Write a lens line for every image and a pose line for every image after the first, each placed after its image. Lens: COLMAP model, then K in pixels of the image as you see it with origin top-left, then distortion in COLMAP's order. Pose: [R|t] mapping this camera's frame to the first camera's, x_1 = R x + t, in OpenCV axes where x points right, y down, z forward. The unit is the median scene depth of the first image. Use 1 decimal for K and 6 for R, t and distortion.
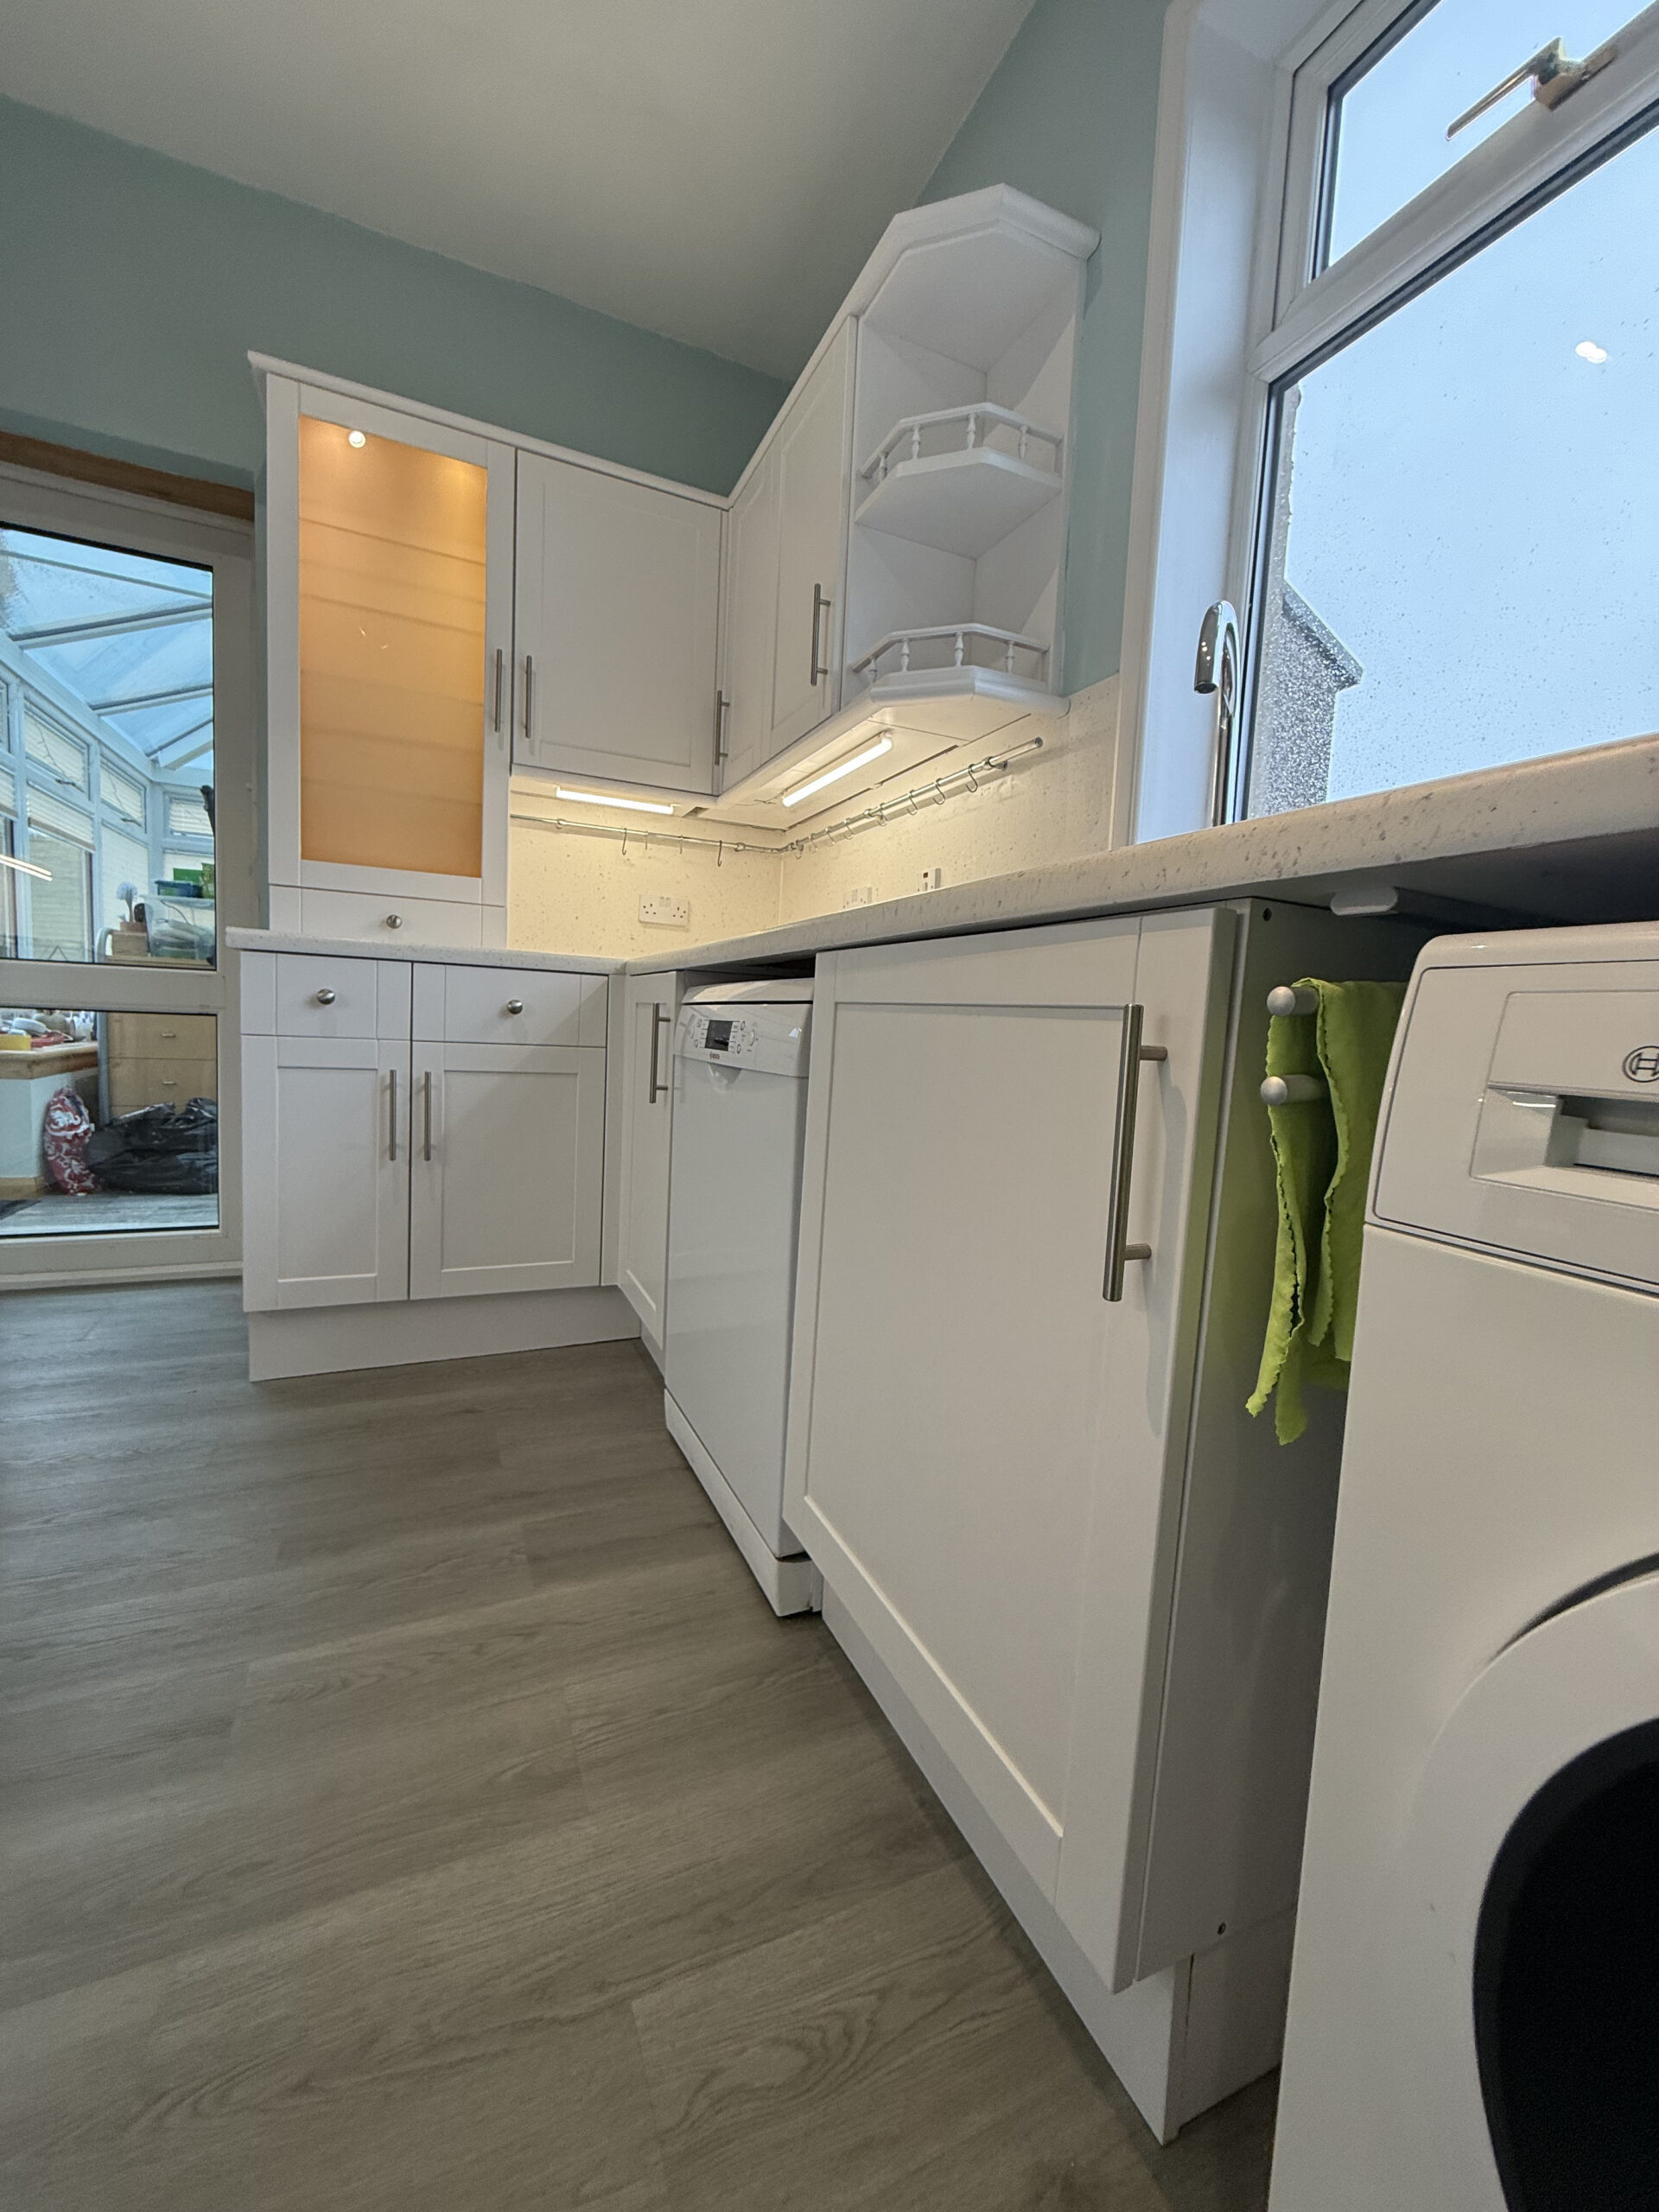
lens RADIAL K [[878.6, 0, 827.9], [0, 878.6, 1098.9], [0, 0, 1]] dist [0.000620, 0.000025]
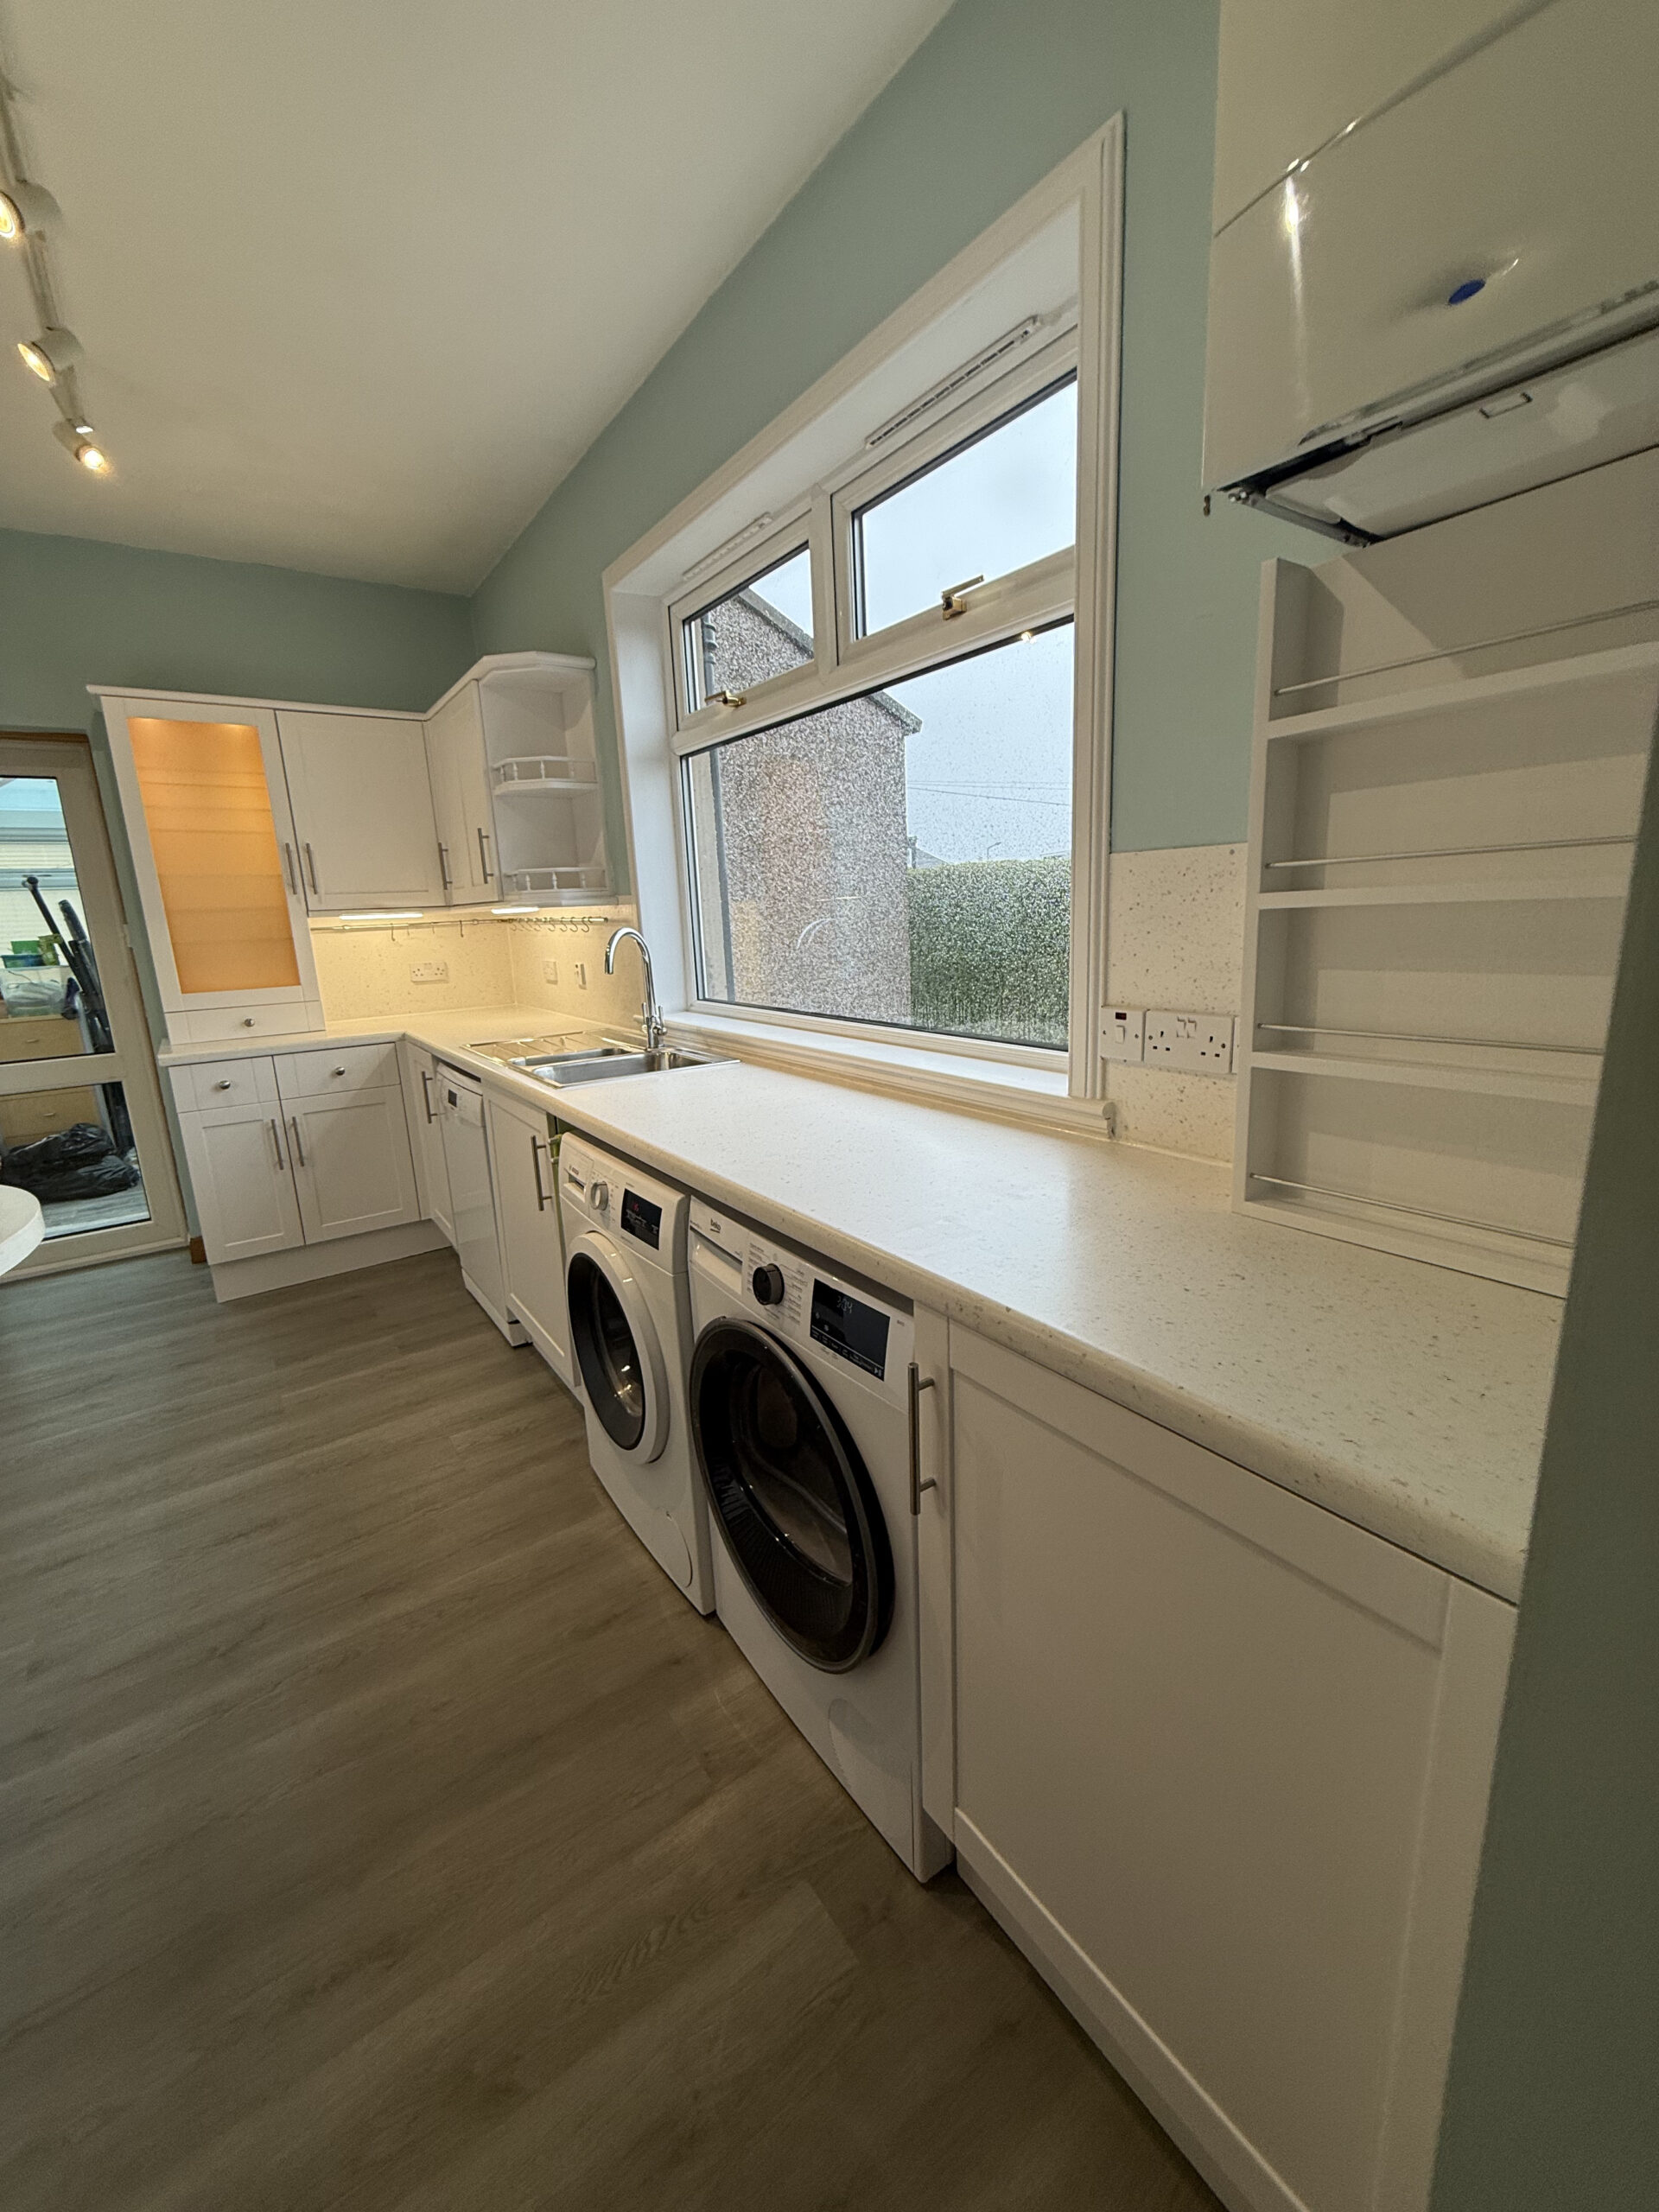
lens RADIAL K [[878.6, 0, 827.9], [0, 878.6, 1098.9], [0, 0, 1]] dist [0.000620, 0.000025]
pose [[0.978412, -0.125564, 0.164145, 0.280086], [0.102910, 0.984801, 0.139919, -0.188437], [-0.179219, -0.120006, 0.976462, -0.829962]]
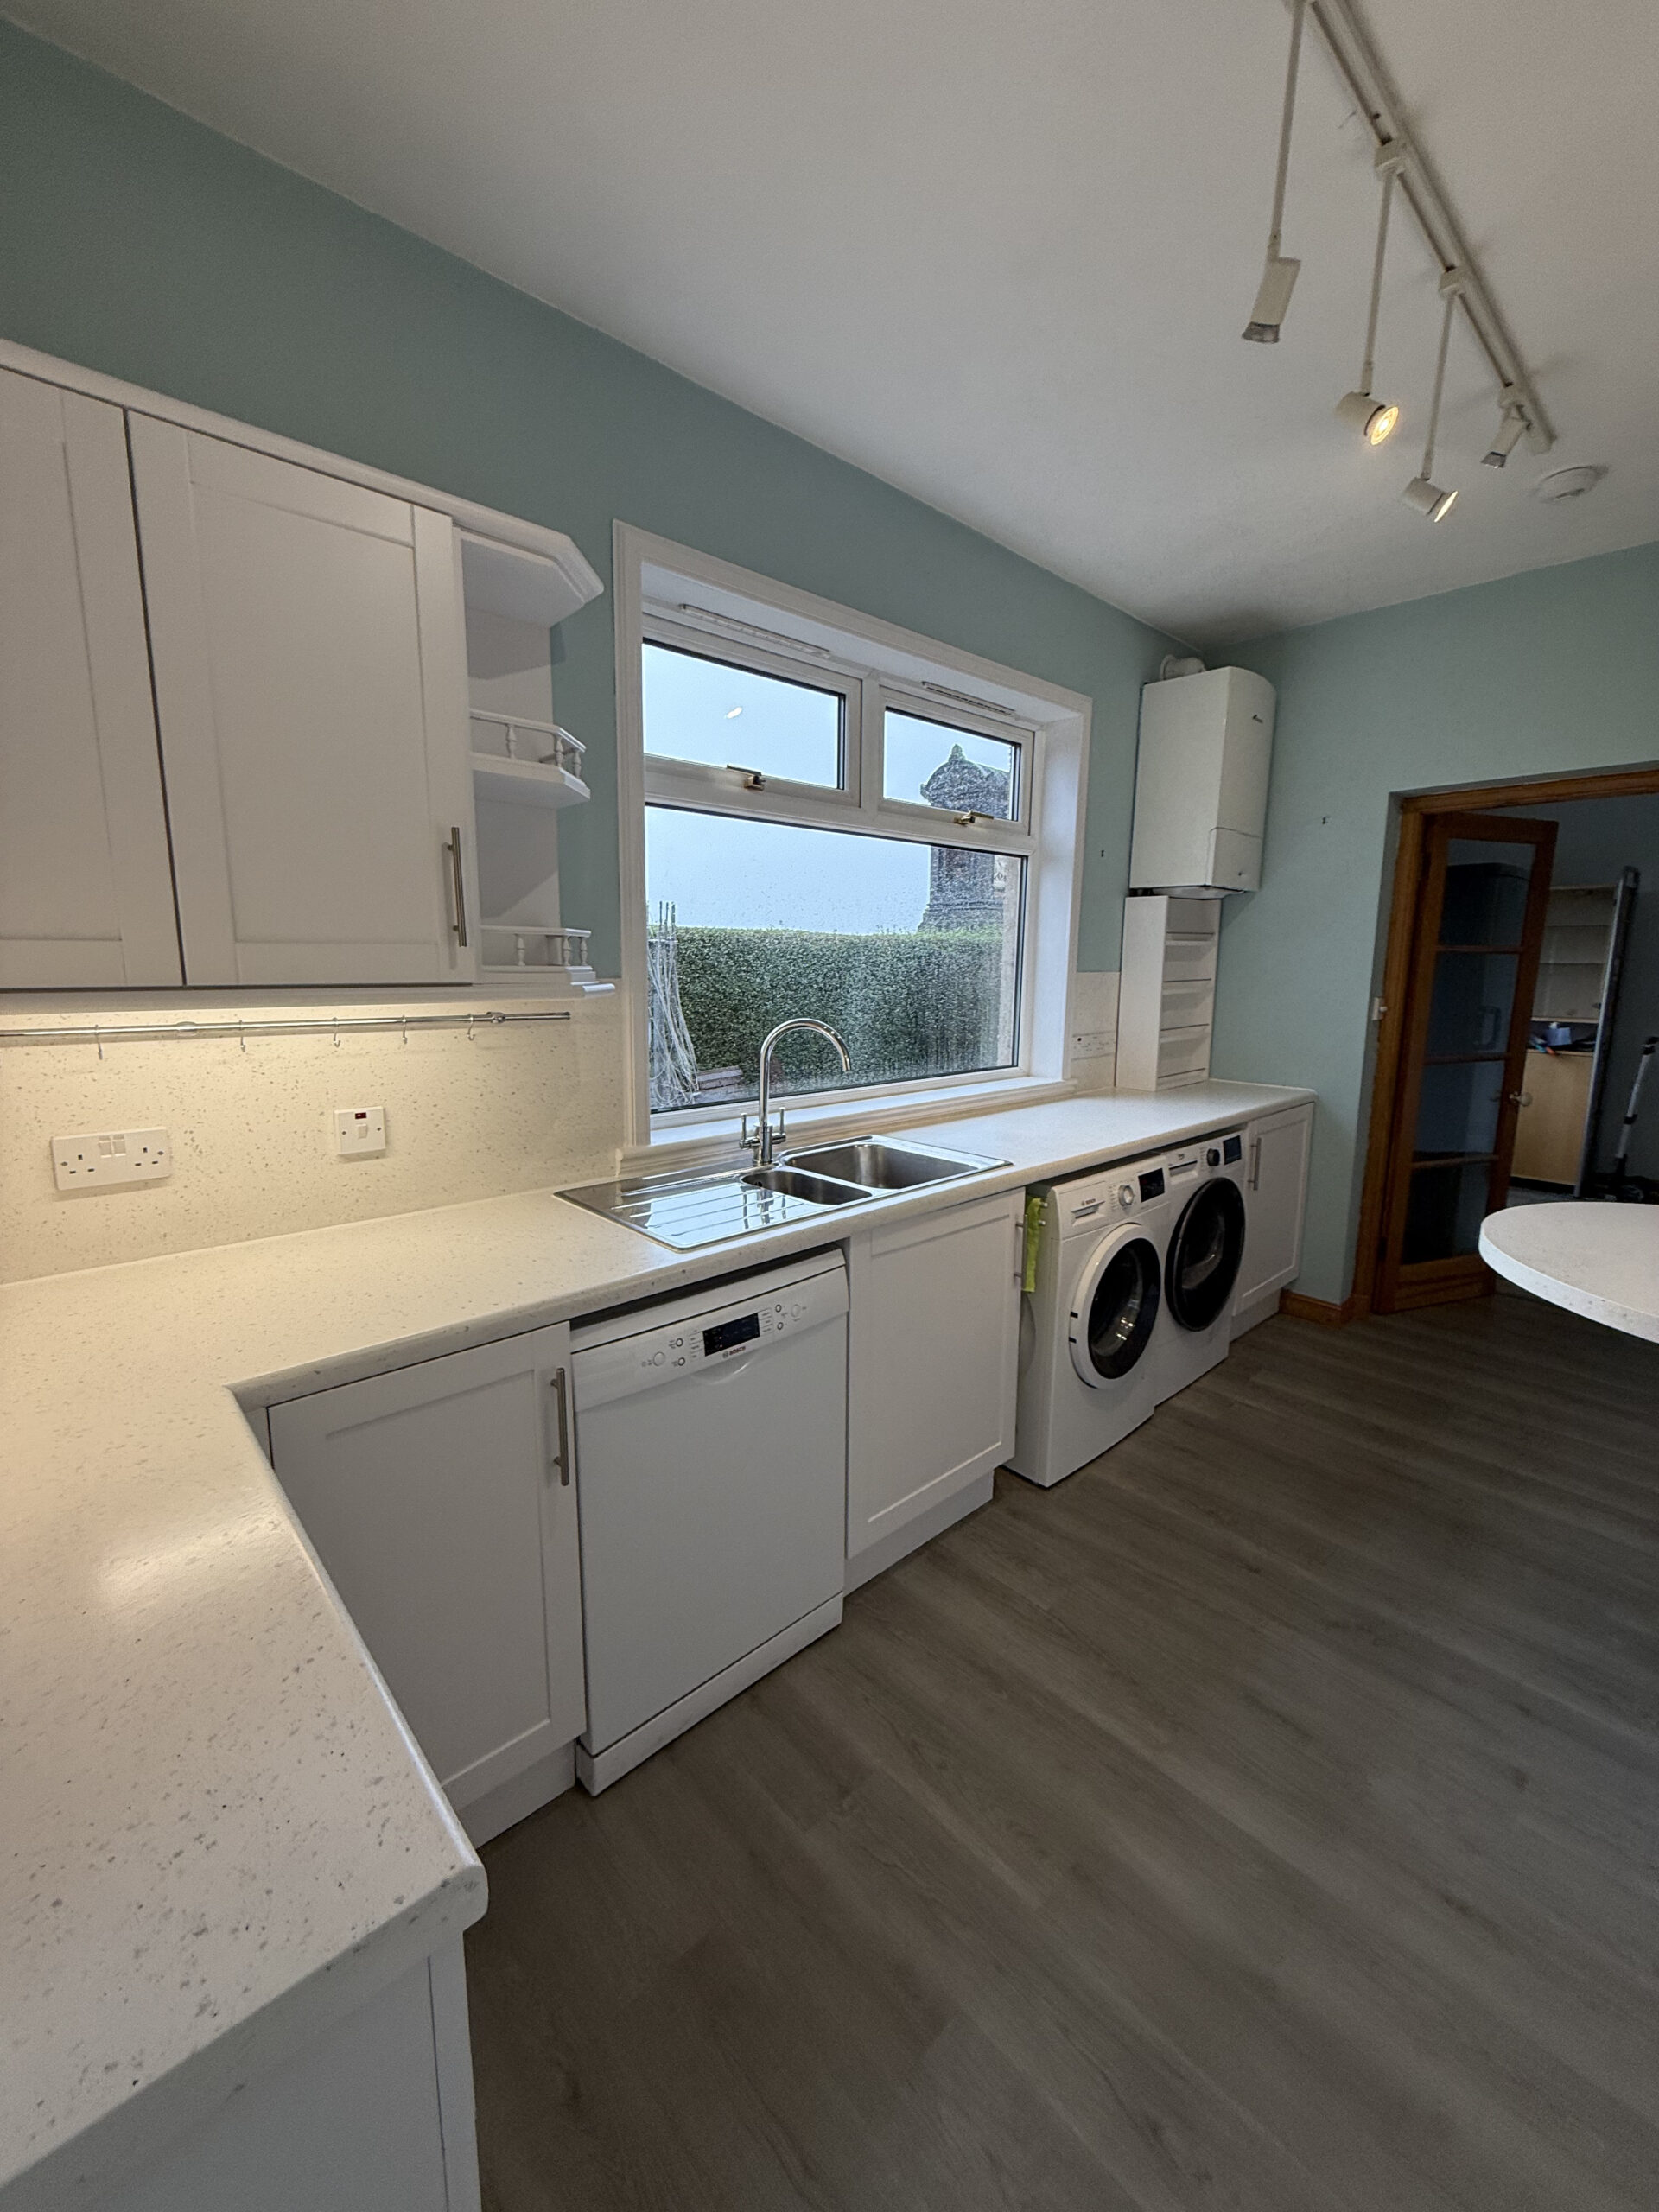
lens RADIAL K [[878.6, 0, 827.9], [0, 878.6, 1098.9], [0, 0, 1]] dist [0.000620, 0.000025]
pose [[-0.311065, -0.200167, 0.929071, -0.817309], [0.059700, 0.971523, 0.229301, -0.438608], [-0.948512, 0.126793, -0.290256, 0.814533]]
